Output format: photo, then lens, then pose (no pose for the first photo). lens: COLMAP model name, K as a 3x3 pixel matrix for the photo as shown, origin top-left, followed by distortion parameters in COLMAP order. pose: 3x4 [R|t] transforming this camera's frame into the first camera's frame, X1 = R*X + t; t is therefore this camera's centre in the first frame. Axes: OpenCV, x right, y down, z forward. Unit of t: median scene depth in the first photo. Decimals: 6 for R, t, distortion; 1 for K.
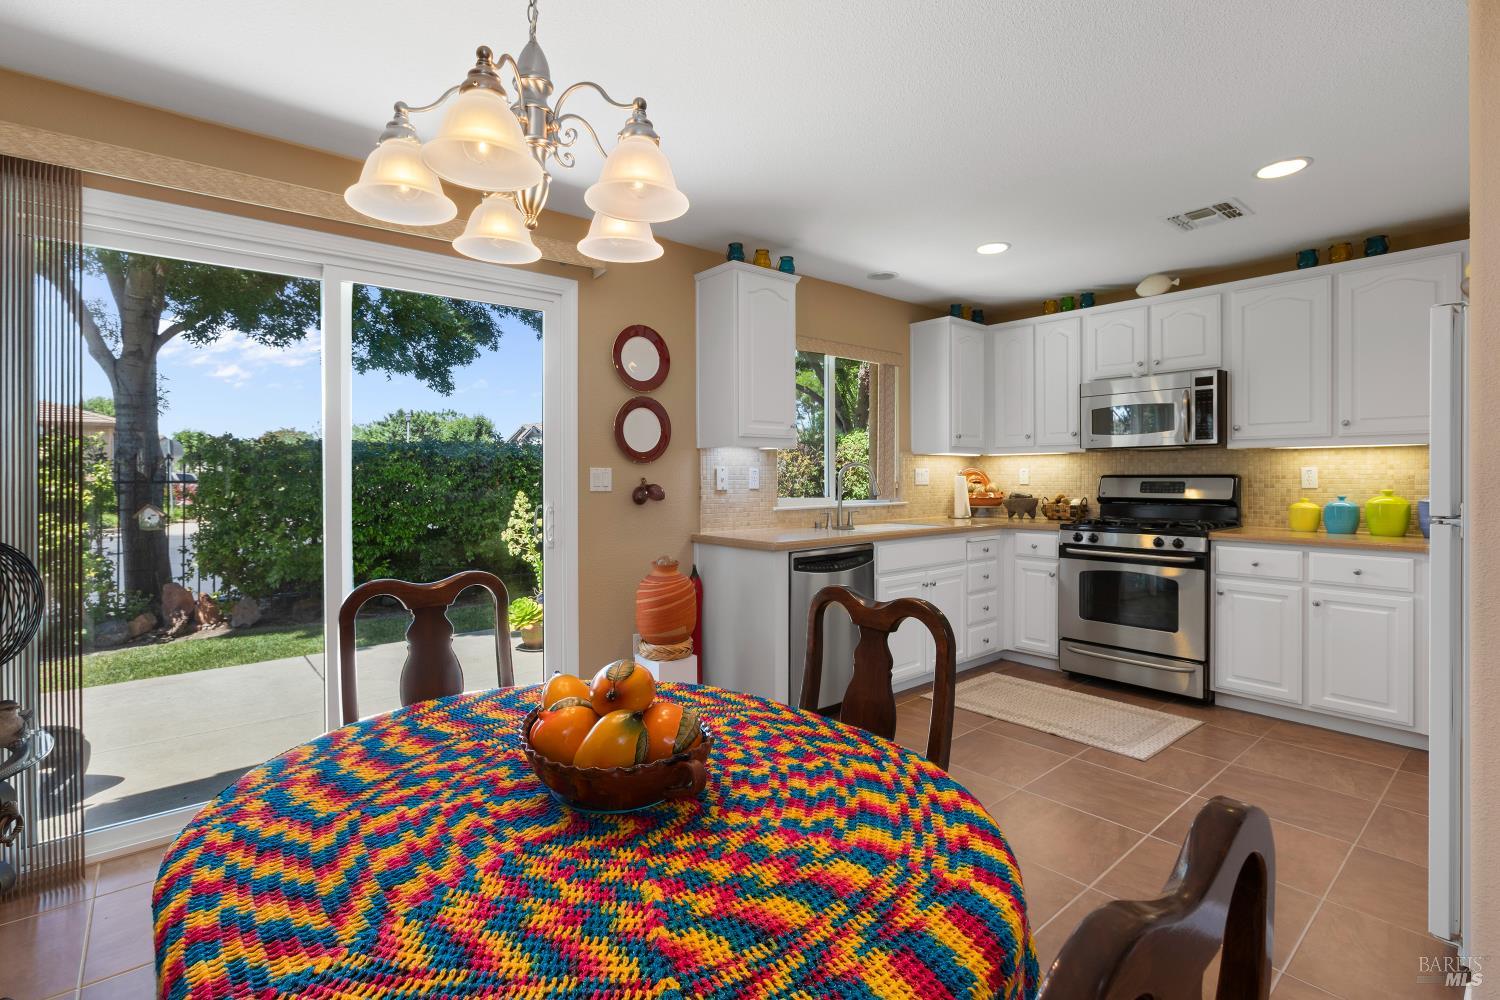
lens RADIAL K [[676.4, 0, 734.4], [0, 676.4, 477.3], [0, 0, 1]] dist [-0.014749, 0.005975]
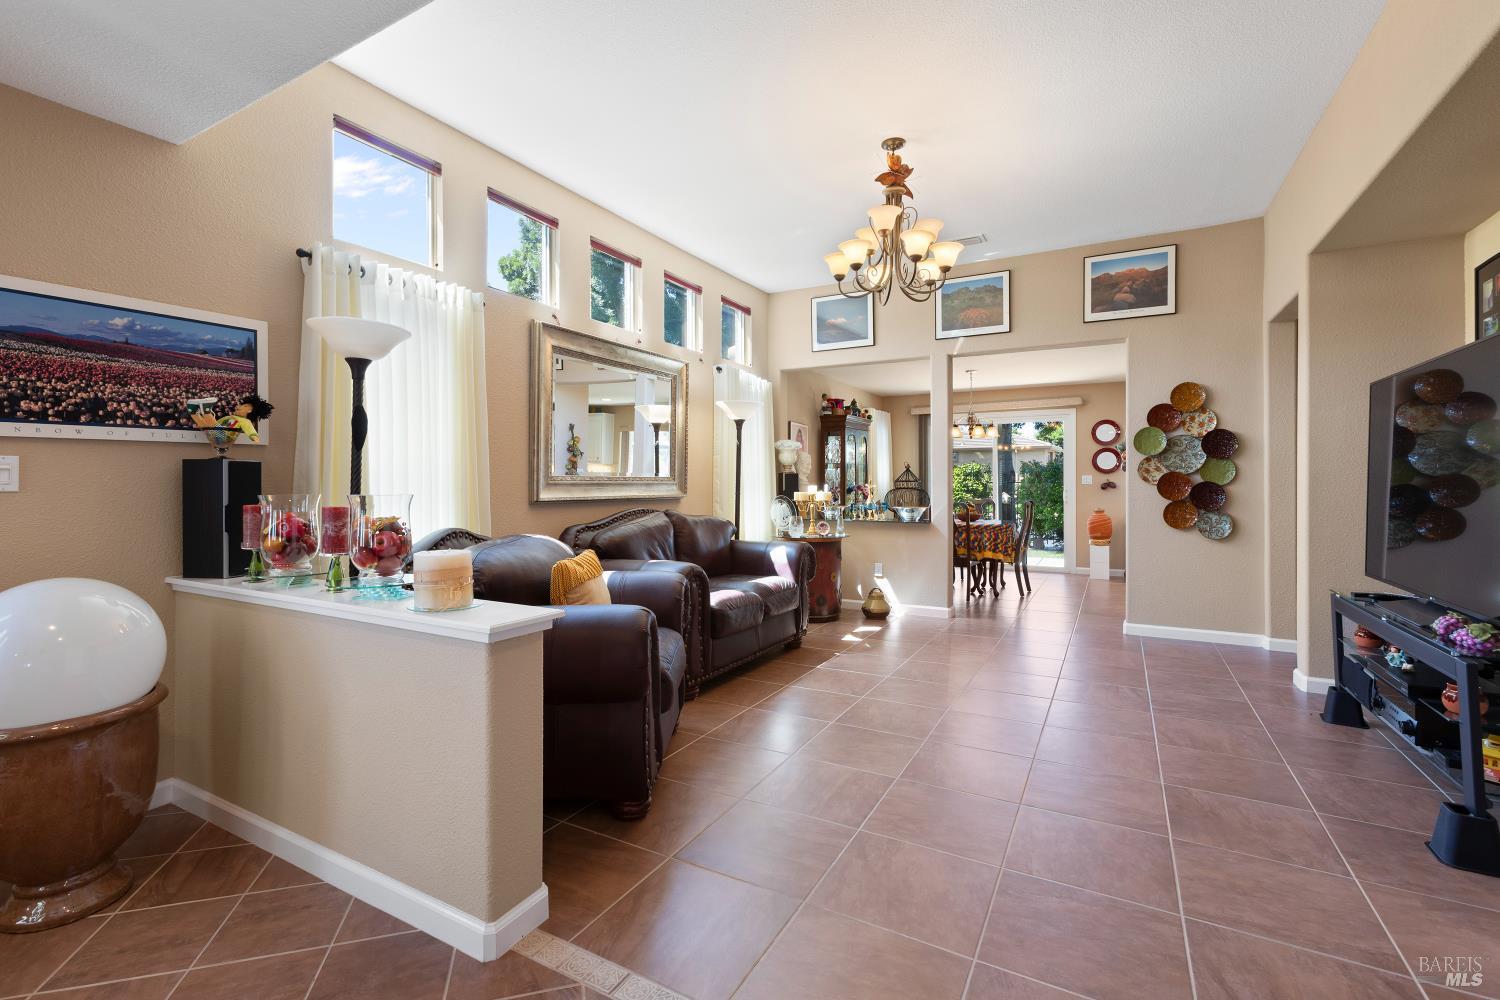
lens RADIAL K [[676.4, 0, 742.8], [0, 676.4, 478.7], [0, 0, 1]] dist [-0.014749, 0.005975]
pose [[0.357447, -0.003499, -0.933927, 1.562253], [-0.002320, 0.999987, -0.004634, 0.012041], [0.933931, 0.003823, 0.357434, -1.060116]]
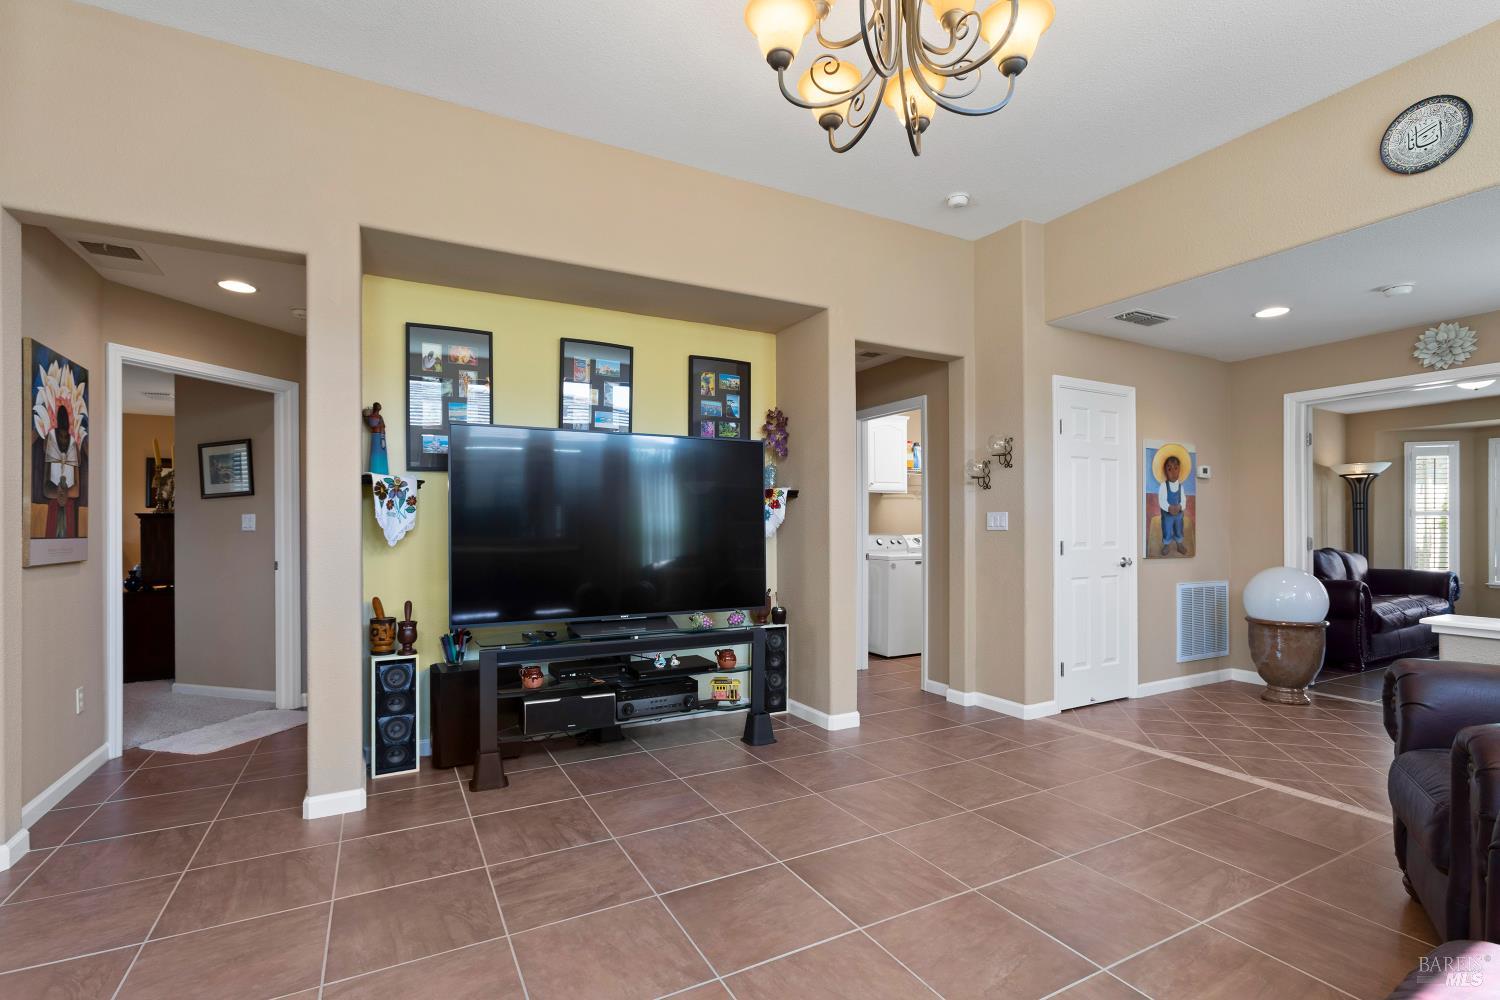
lens RADIAL K [[676.4, 0, 714.4], [0, 676.4, 524.0], [0, 0, 1]] dist [-0.014749, 0.005975]
pose [[0.230731, 0.001953, 0.973016, 0.298944], [0.002325, 0.999994, -0.002559, 0.009691], [-0.973015, 0.002853, 0.230725, -0.479739]]
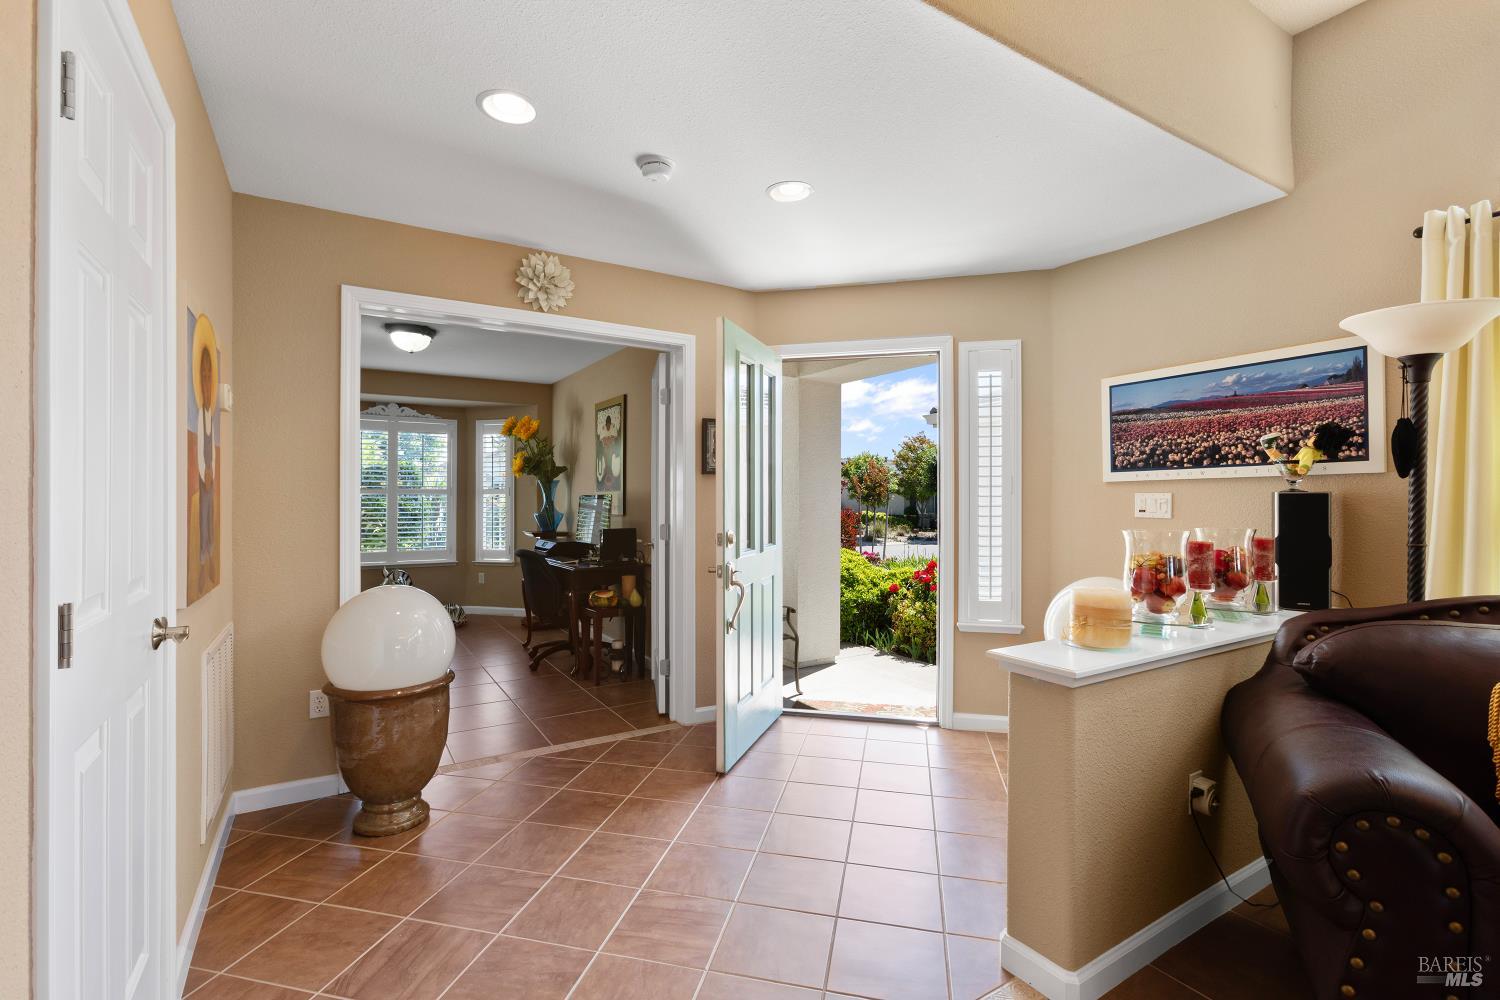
lens RADIAL K [[676.4, 0, 727.7], [0, 676.4, 502.5], [0, 0, 1]] dist [-0.014749, 0.005975]
pose [[-0.986425, 0.000142, 0.164212, 1.215892], [0.001294, 0.999975, 0.006911, -0.003336], [-0.164207, 0.007030, -0.986401, -0.570793]]
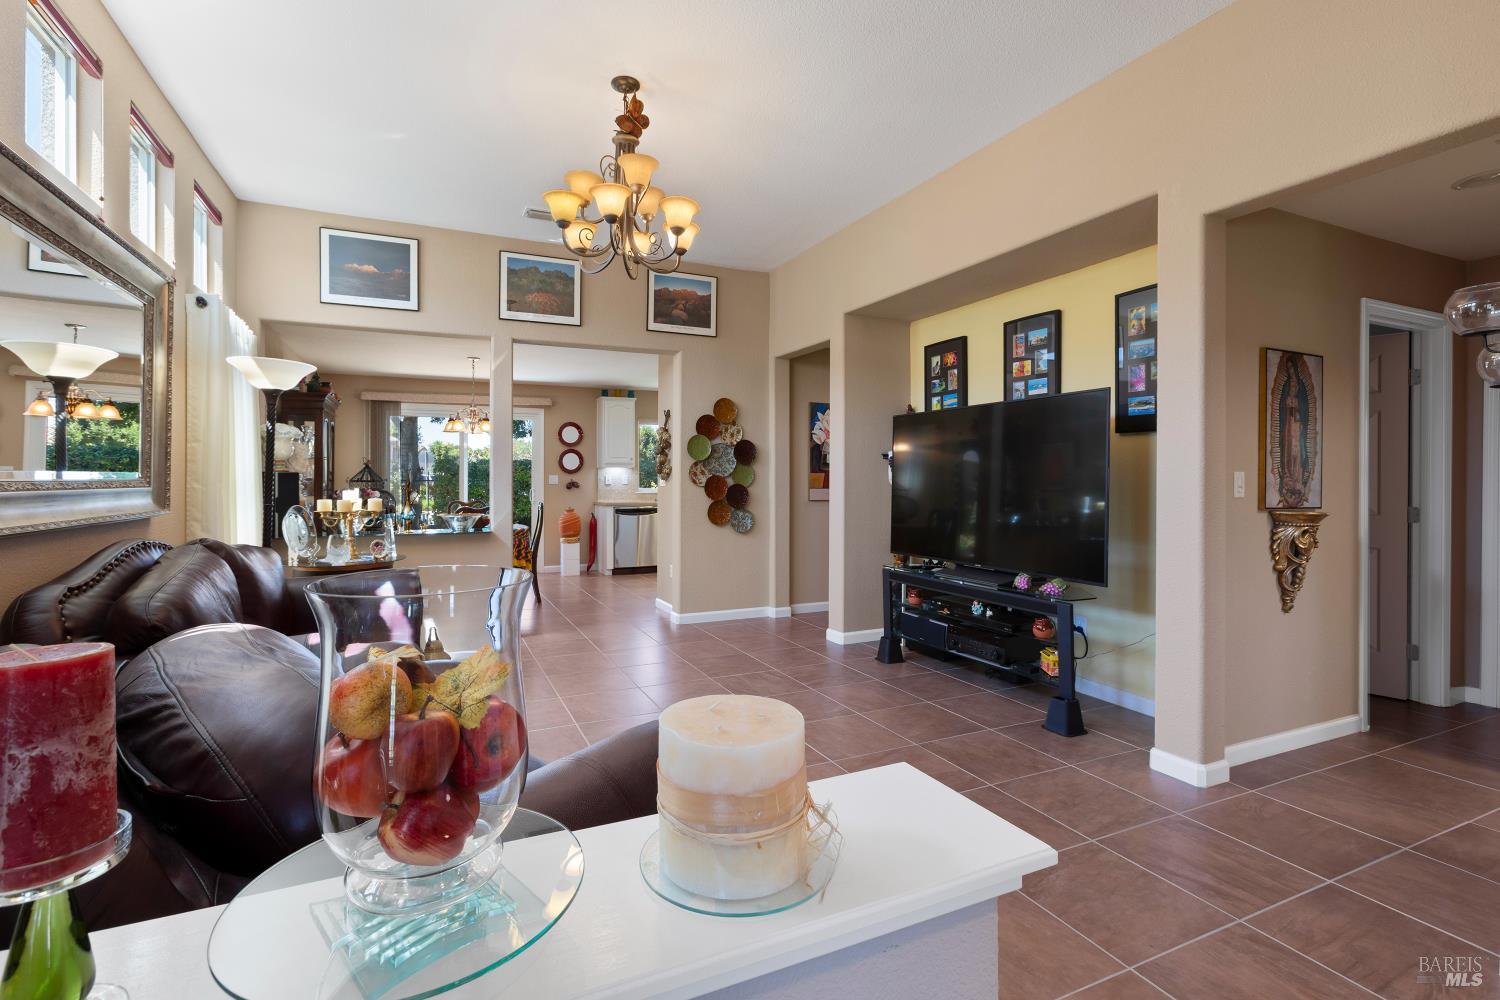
lens RADIAL K [[676.4, 0, 738.8], [0, 676.4, 481.9], [0, 0, 1]] dist [-0.014749, 0.005975]
pose [[0.964647, 0.004832, -0.263502, 1.082681], [-0.004029, 0.999985, 0.003589, -0.000571], [0.263515, -0.002401, 0.964652, -1.254793]]
